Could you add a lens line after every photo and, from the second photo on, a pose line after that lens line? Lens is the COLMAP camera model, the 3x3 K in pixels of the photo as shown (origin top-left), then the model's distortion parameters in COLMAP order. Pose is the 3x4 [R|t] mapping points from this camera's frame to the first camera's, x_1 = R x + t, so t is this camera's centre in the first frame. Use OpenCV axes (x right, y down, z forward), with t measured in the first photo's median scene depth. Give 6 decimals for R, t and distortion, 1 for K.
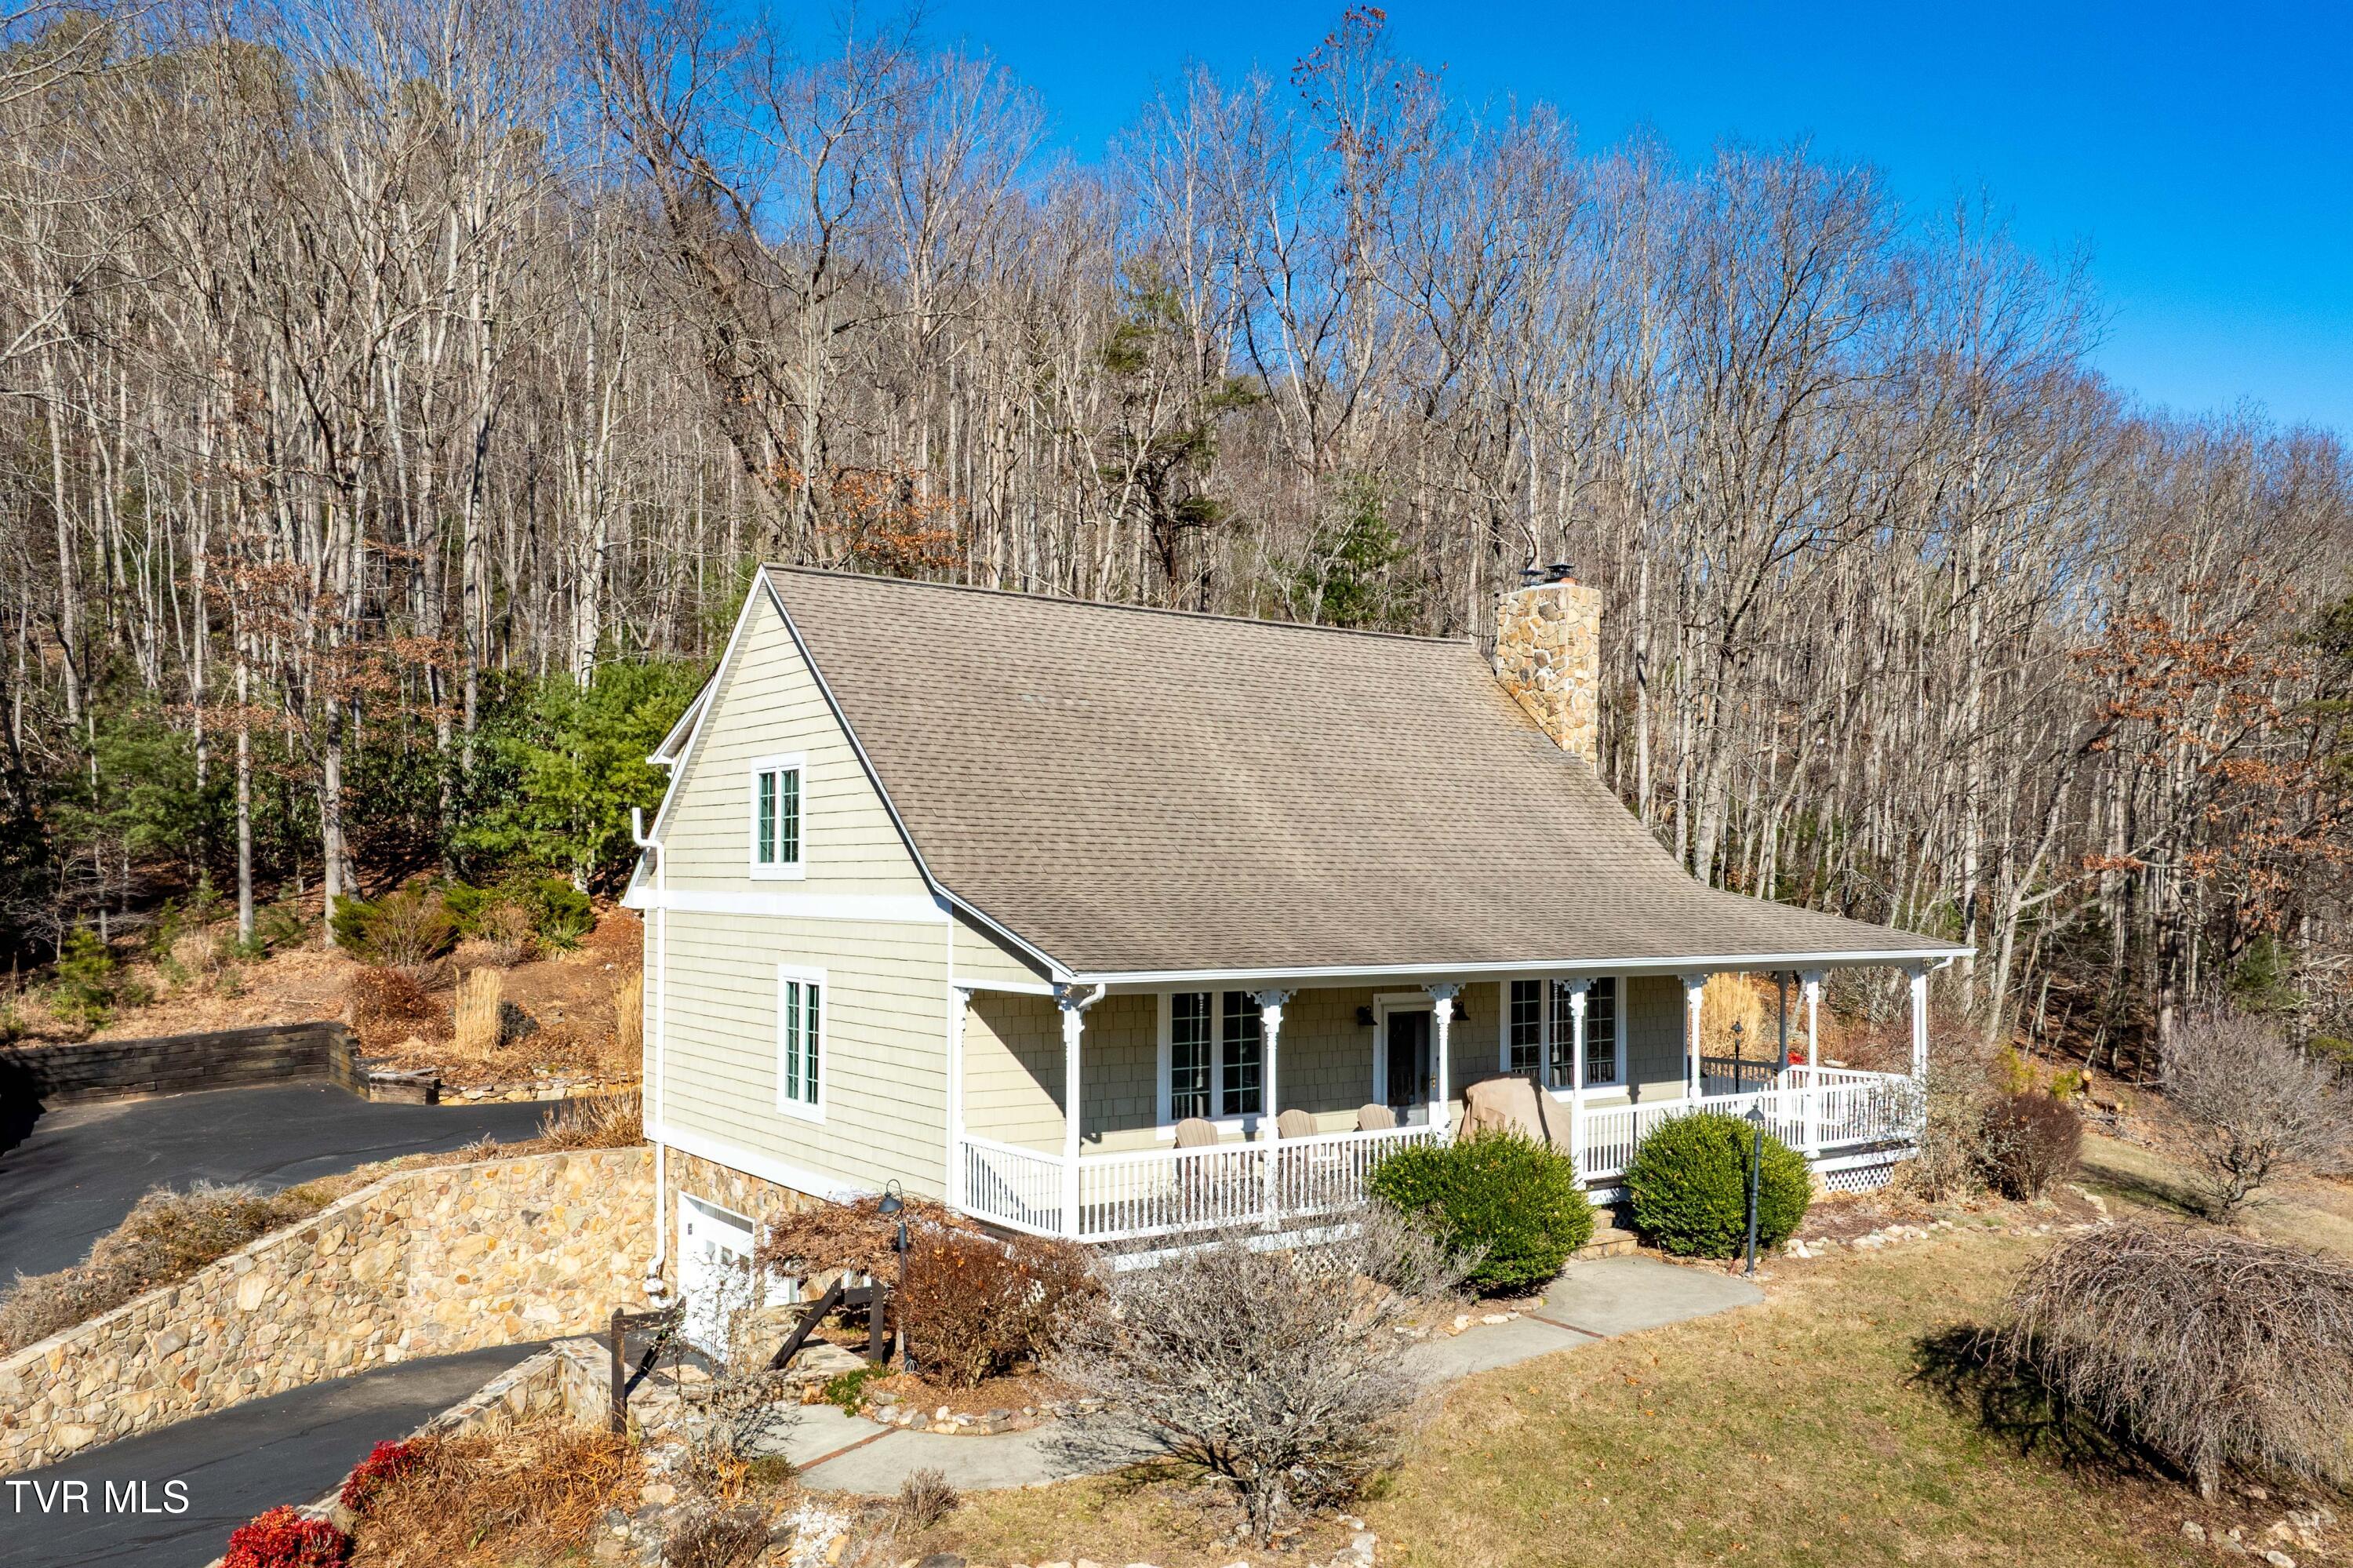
lens RADIAL K [[1995.7, 0, 1122.2], [0, 1995.7, 855.9], [0, 0, 1]] dist [-0.051342, -0.000301]
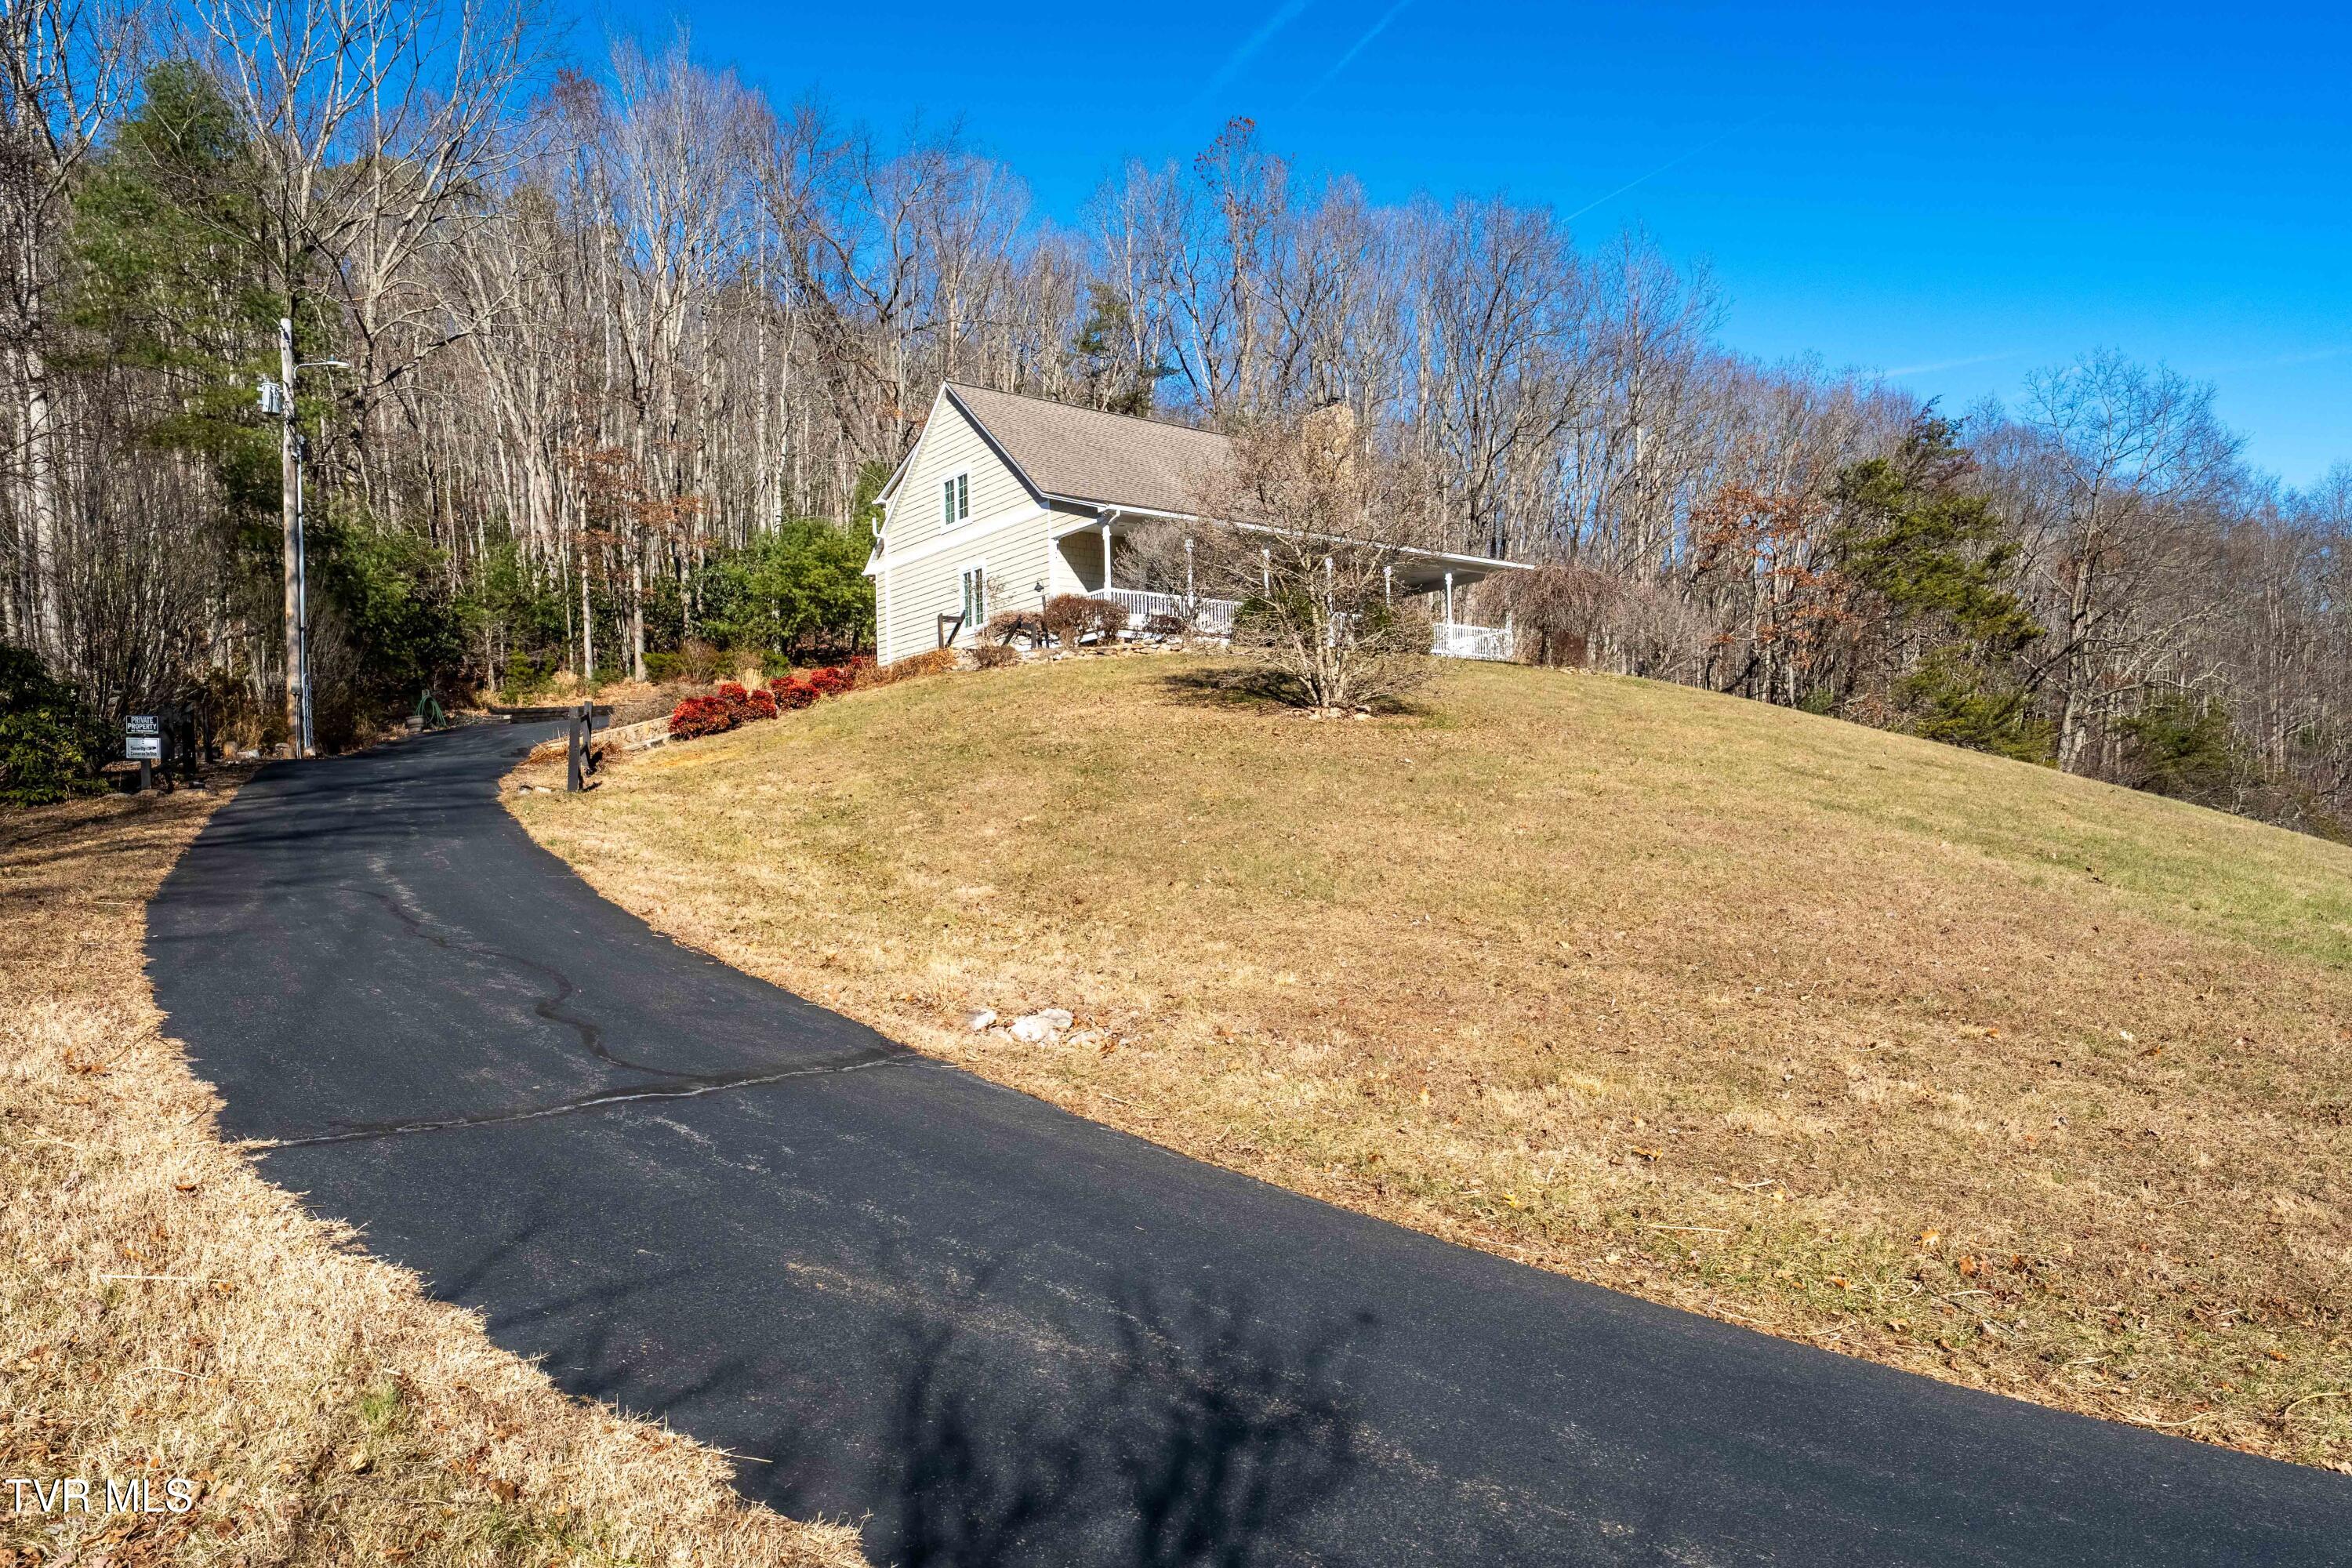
lens RADIAL K [[1617.6, 0, 1151.4], [0, 1617.6, 789.6], [0, 0, 1]] dist [-0.010036, 0.005338]
pose [[0.998509, -0.035757, 0.041248, -0.045872], [0.036352, 0.999244, -0.013767, 0.314815], [-0.040724, 0.015246, 0.999054, -0.712999]]
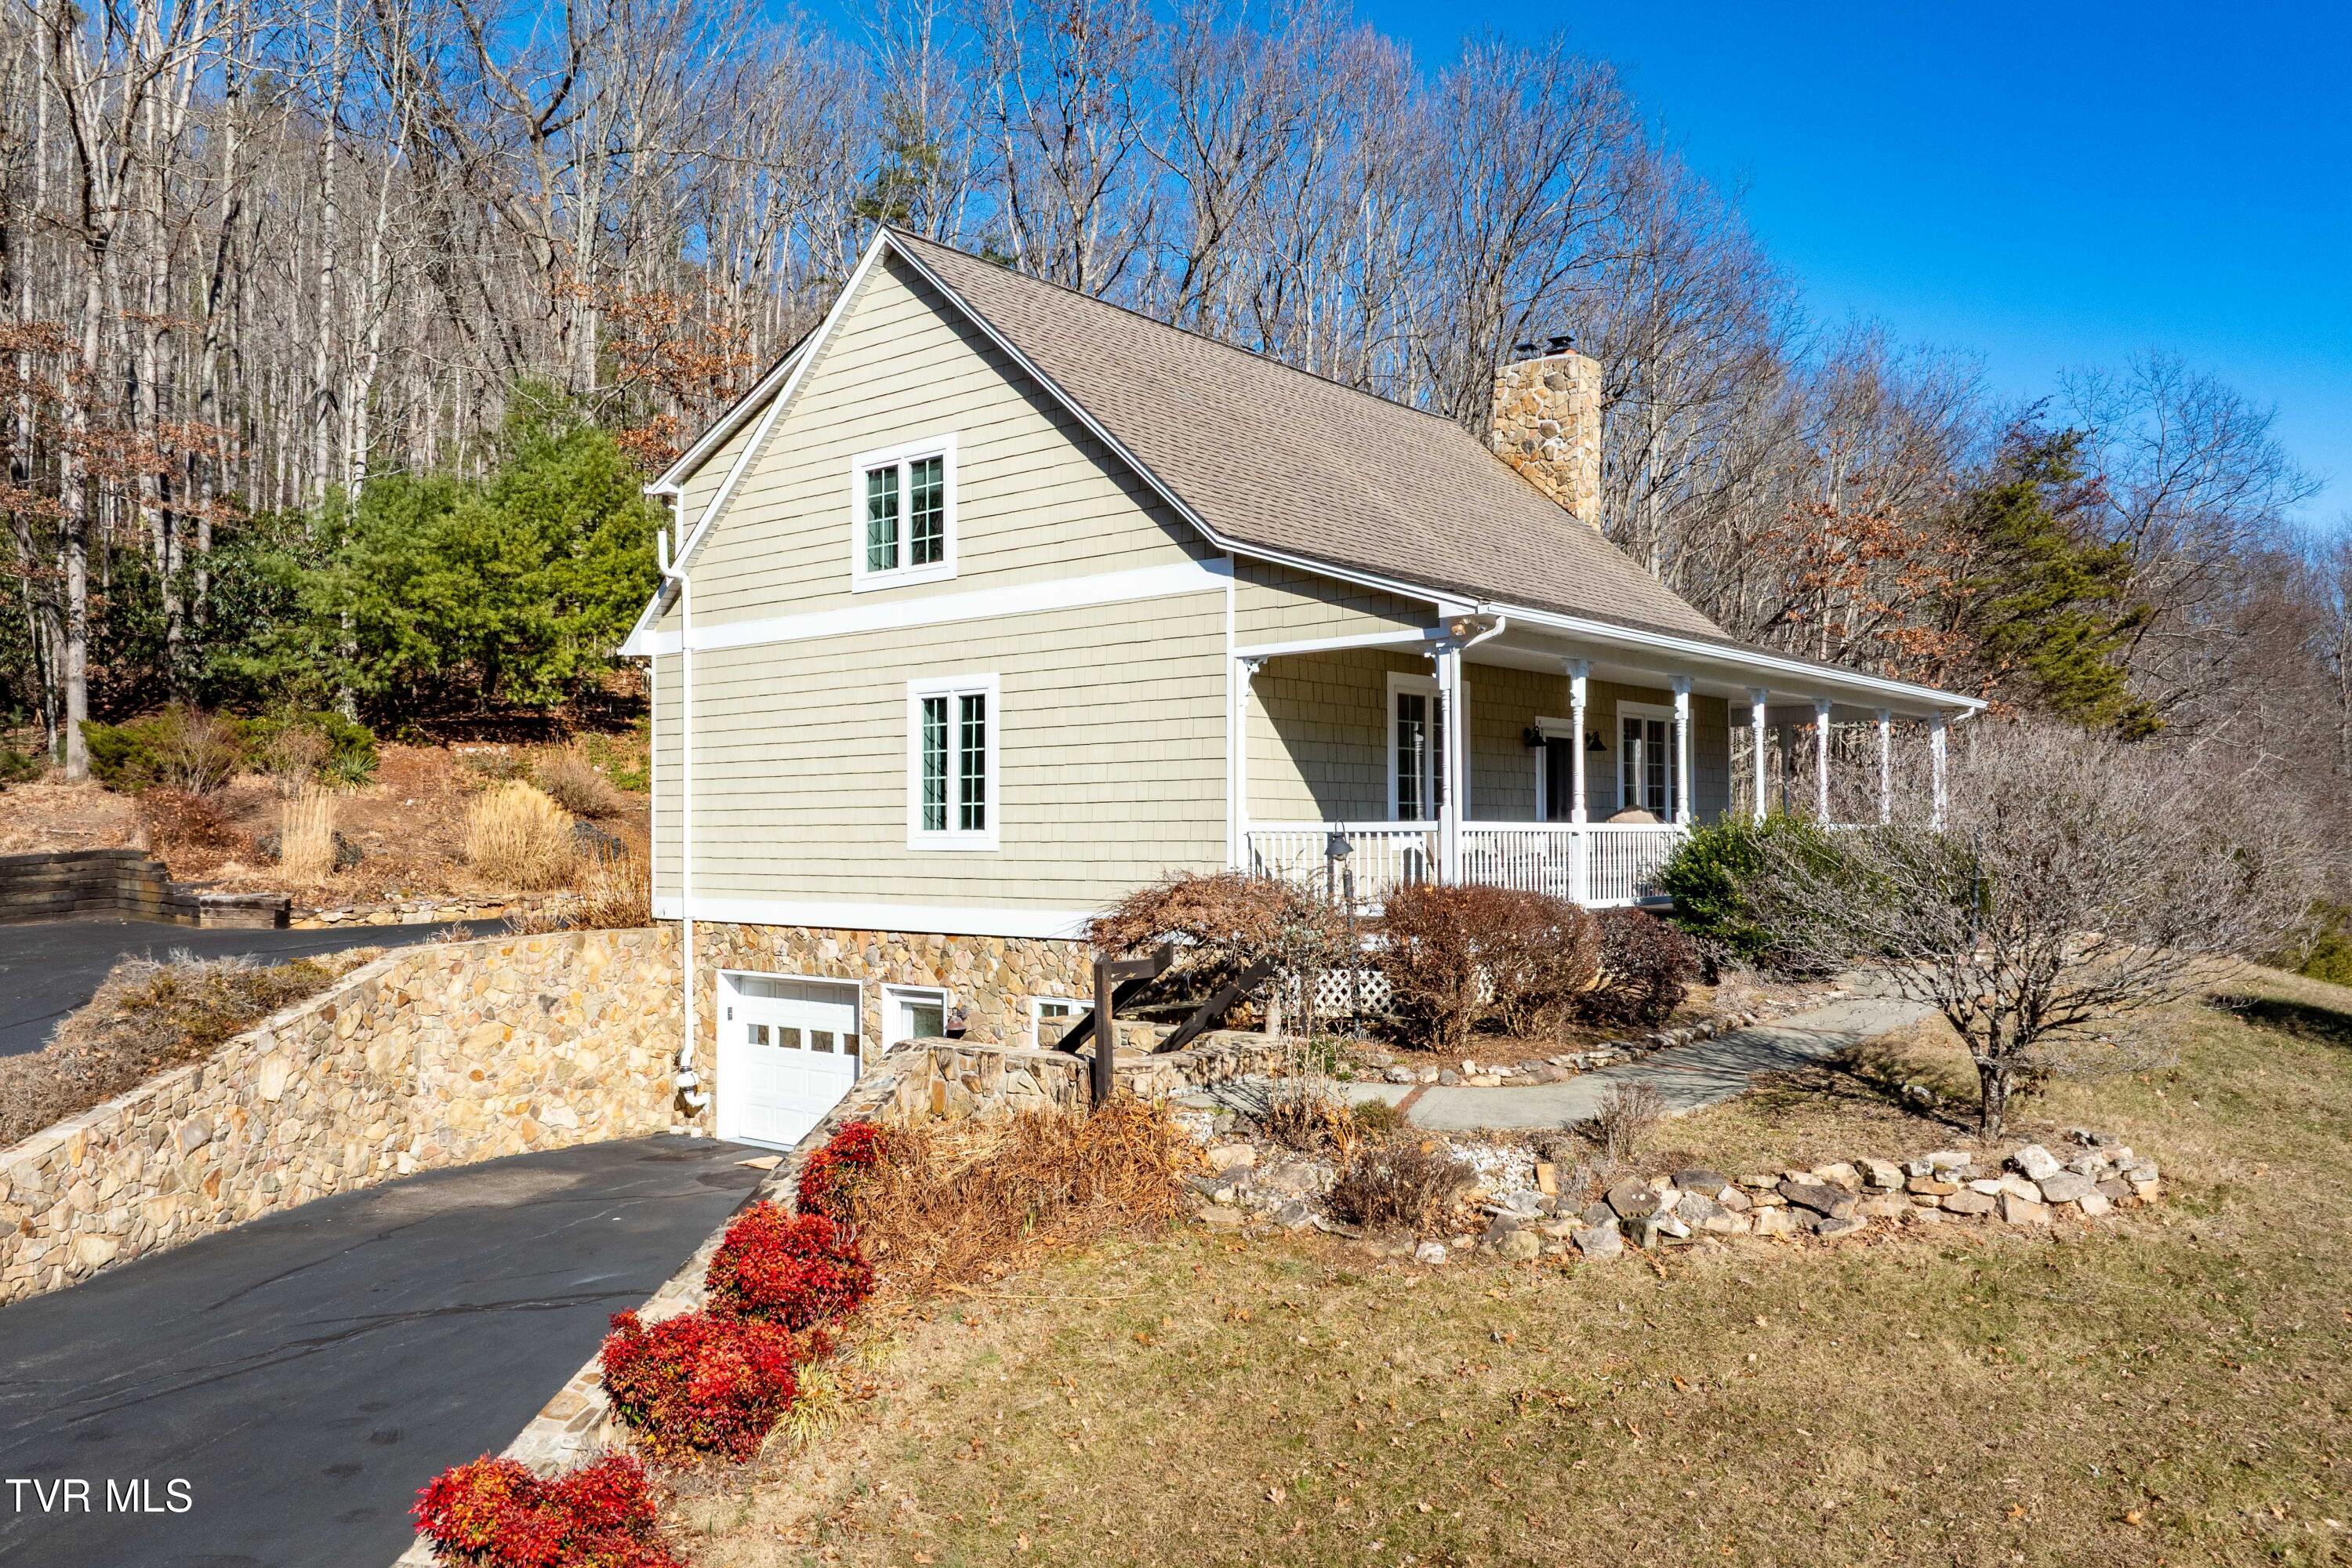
lens RADIAL K [[1919.6, 0, 1176.0], [0, 1919.6, 784.0], [0, 0, 1]] dist [-0.038250, -0.021536]
pose [[0.966844, -0.005207, 0.255314, -0.267824], [0.007124, 0.999953, -0.006586, 0.103538], [-0.255268, 0.008186, 0.966836, 0.148488]]
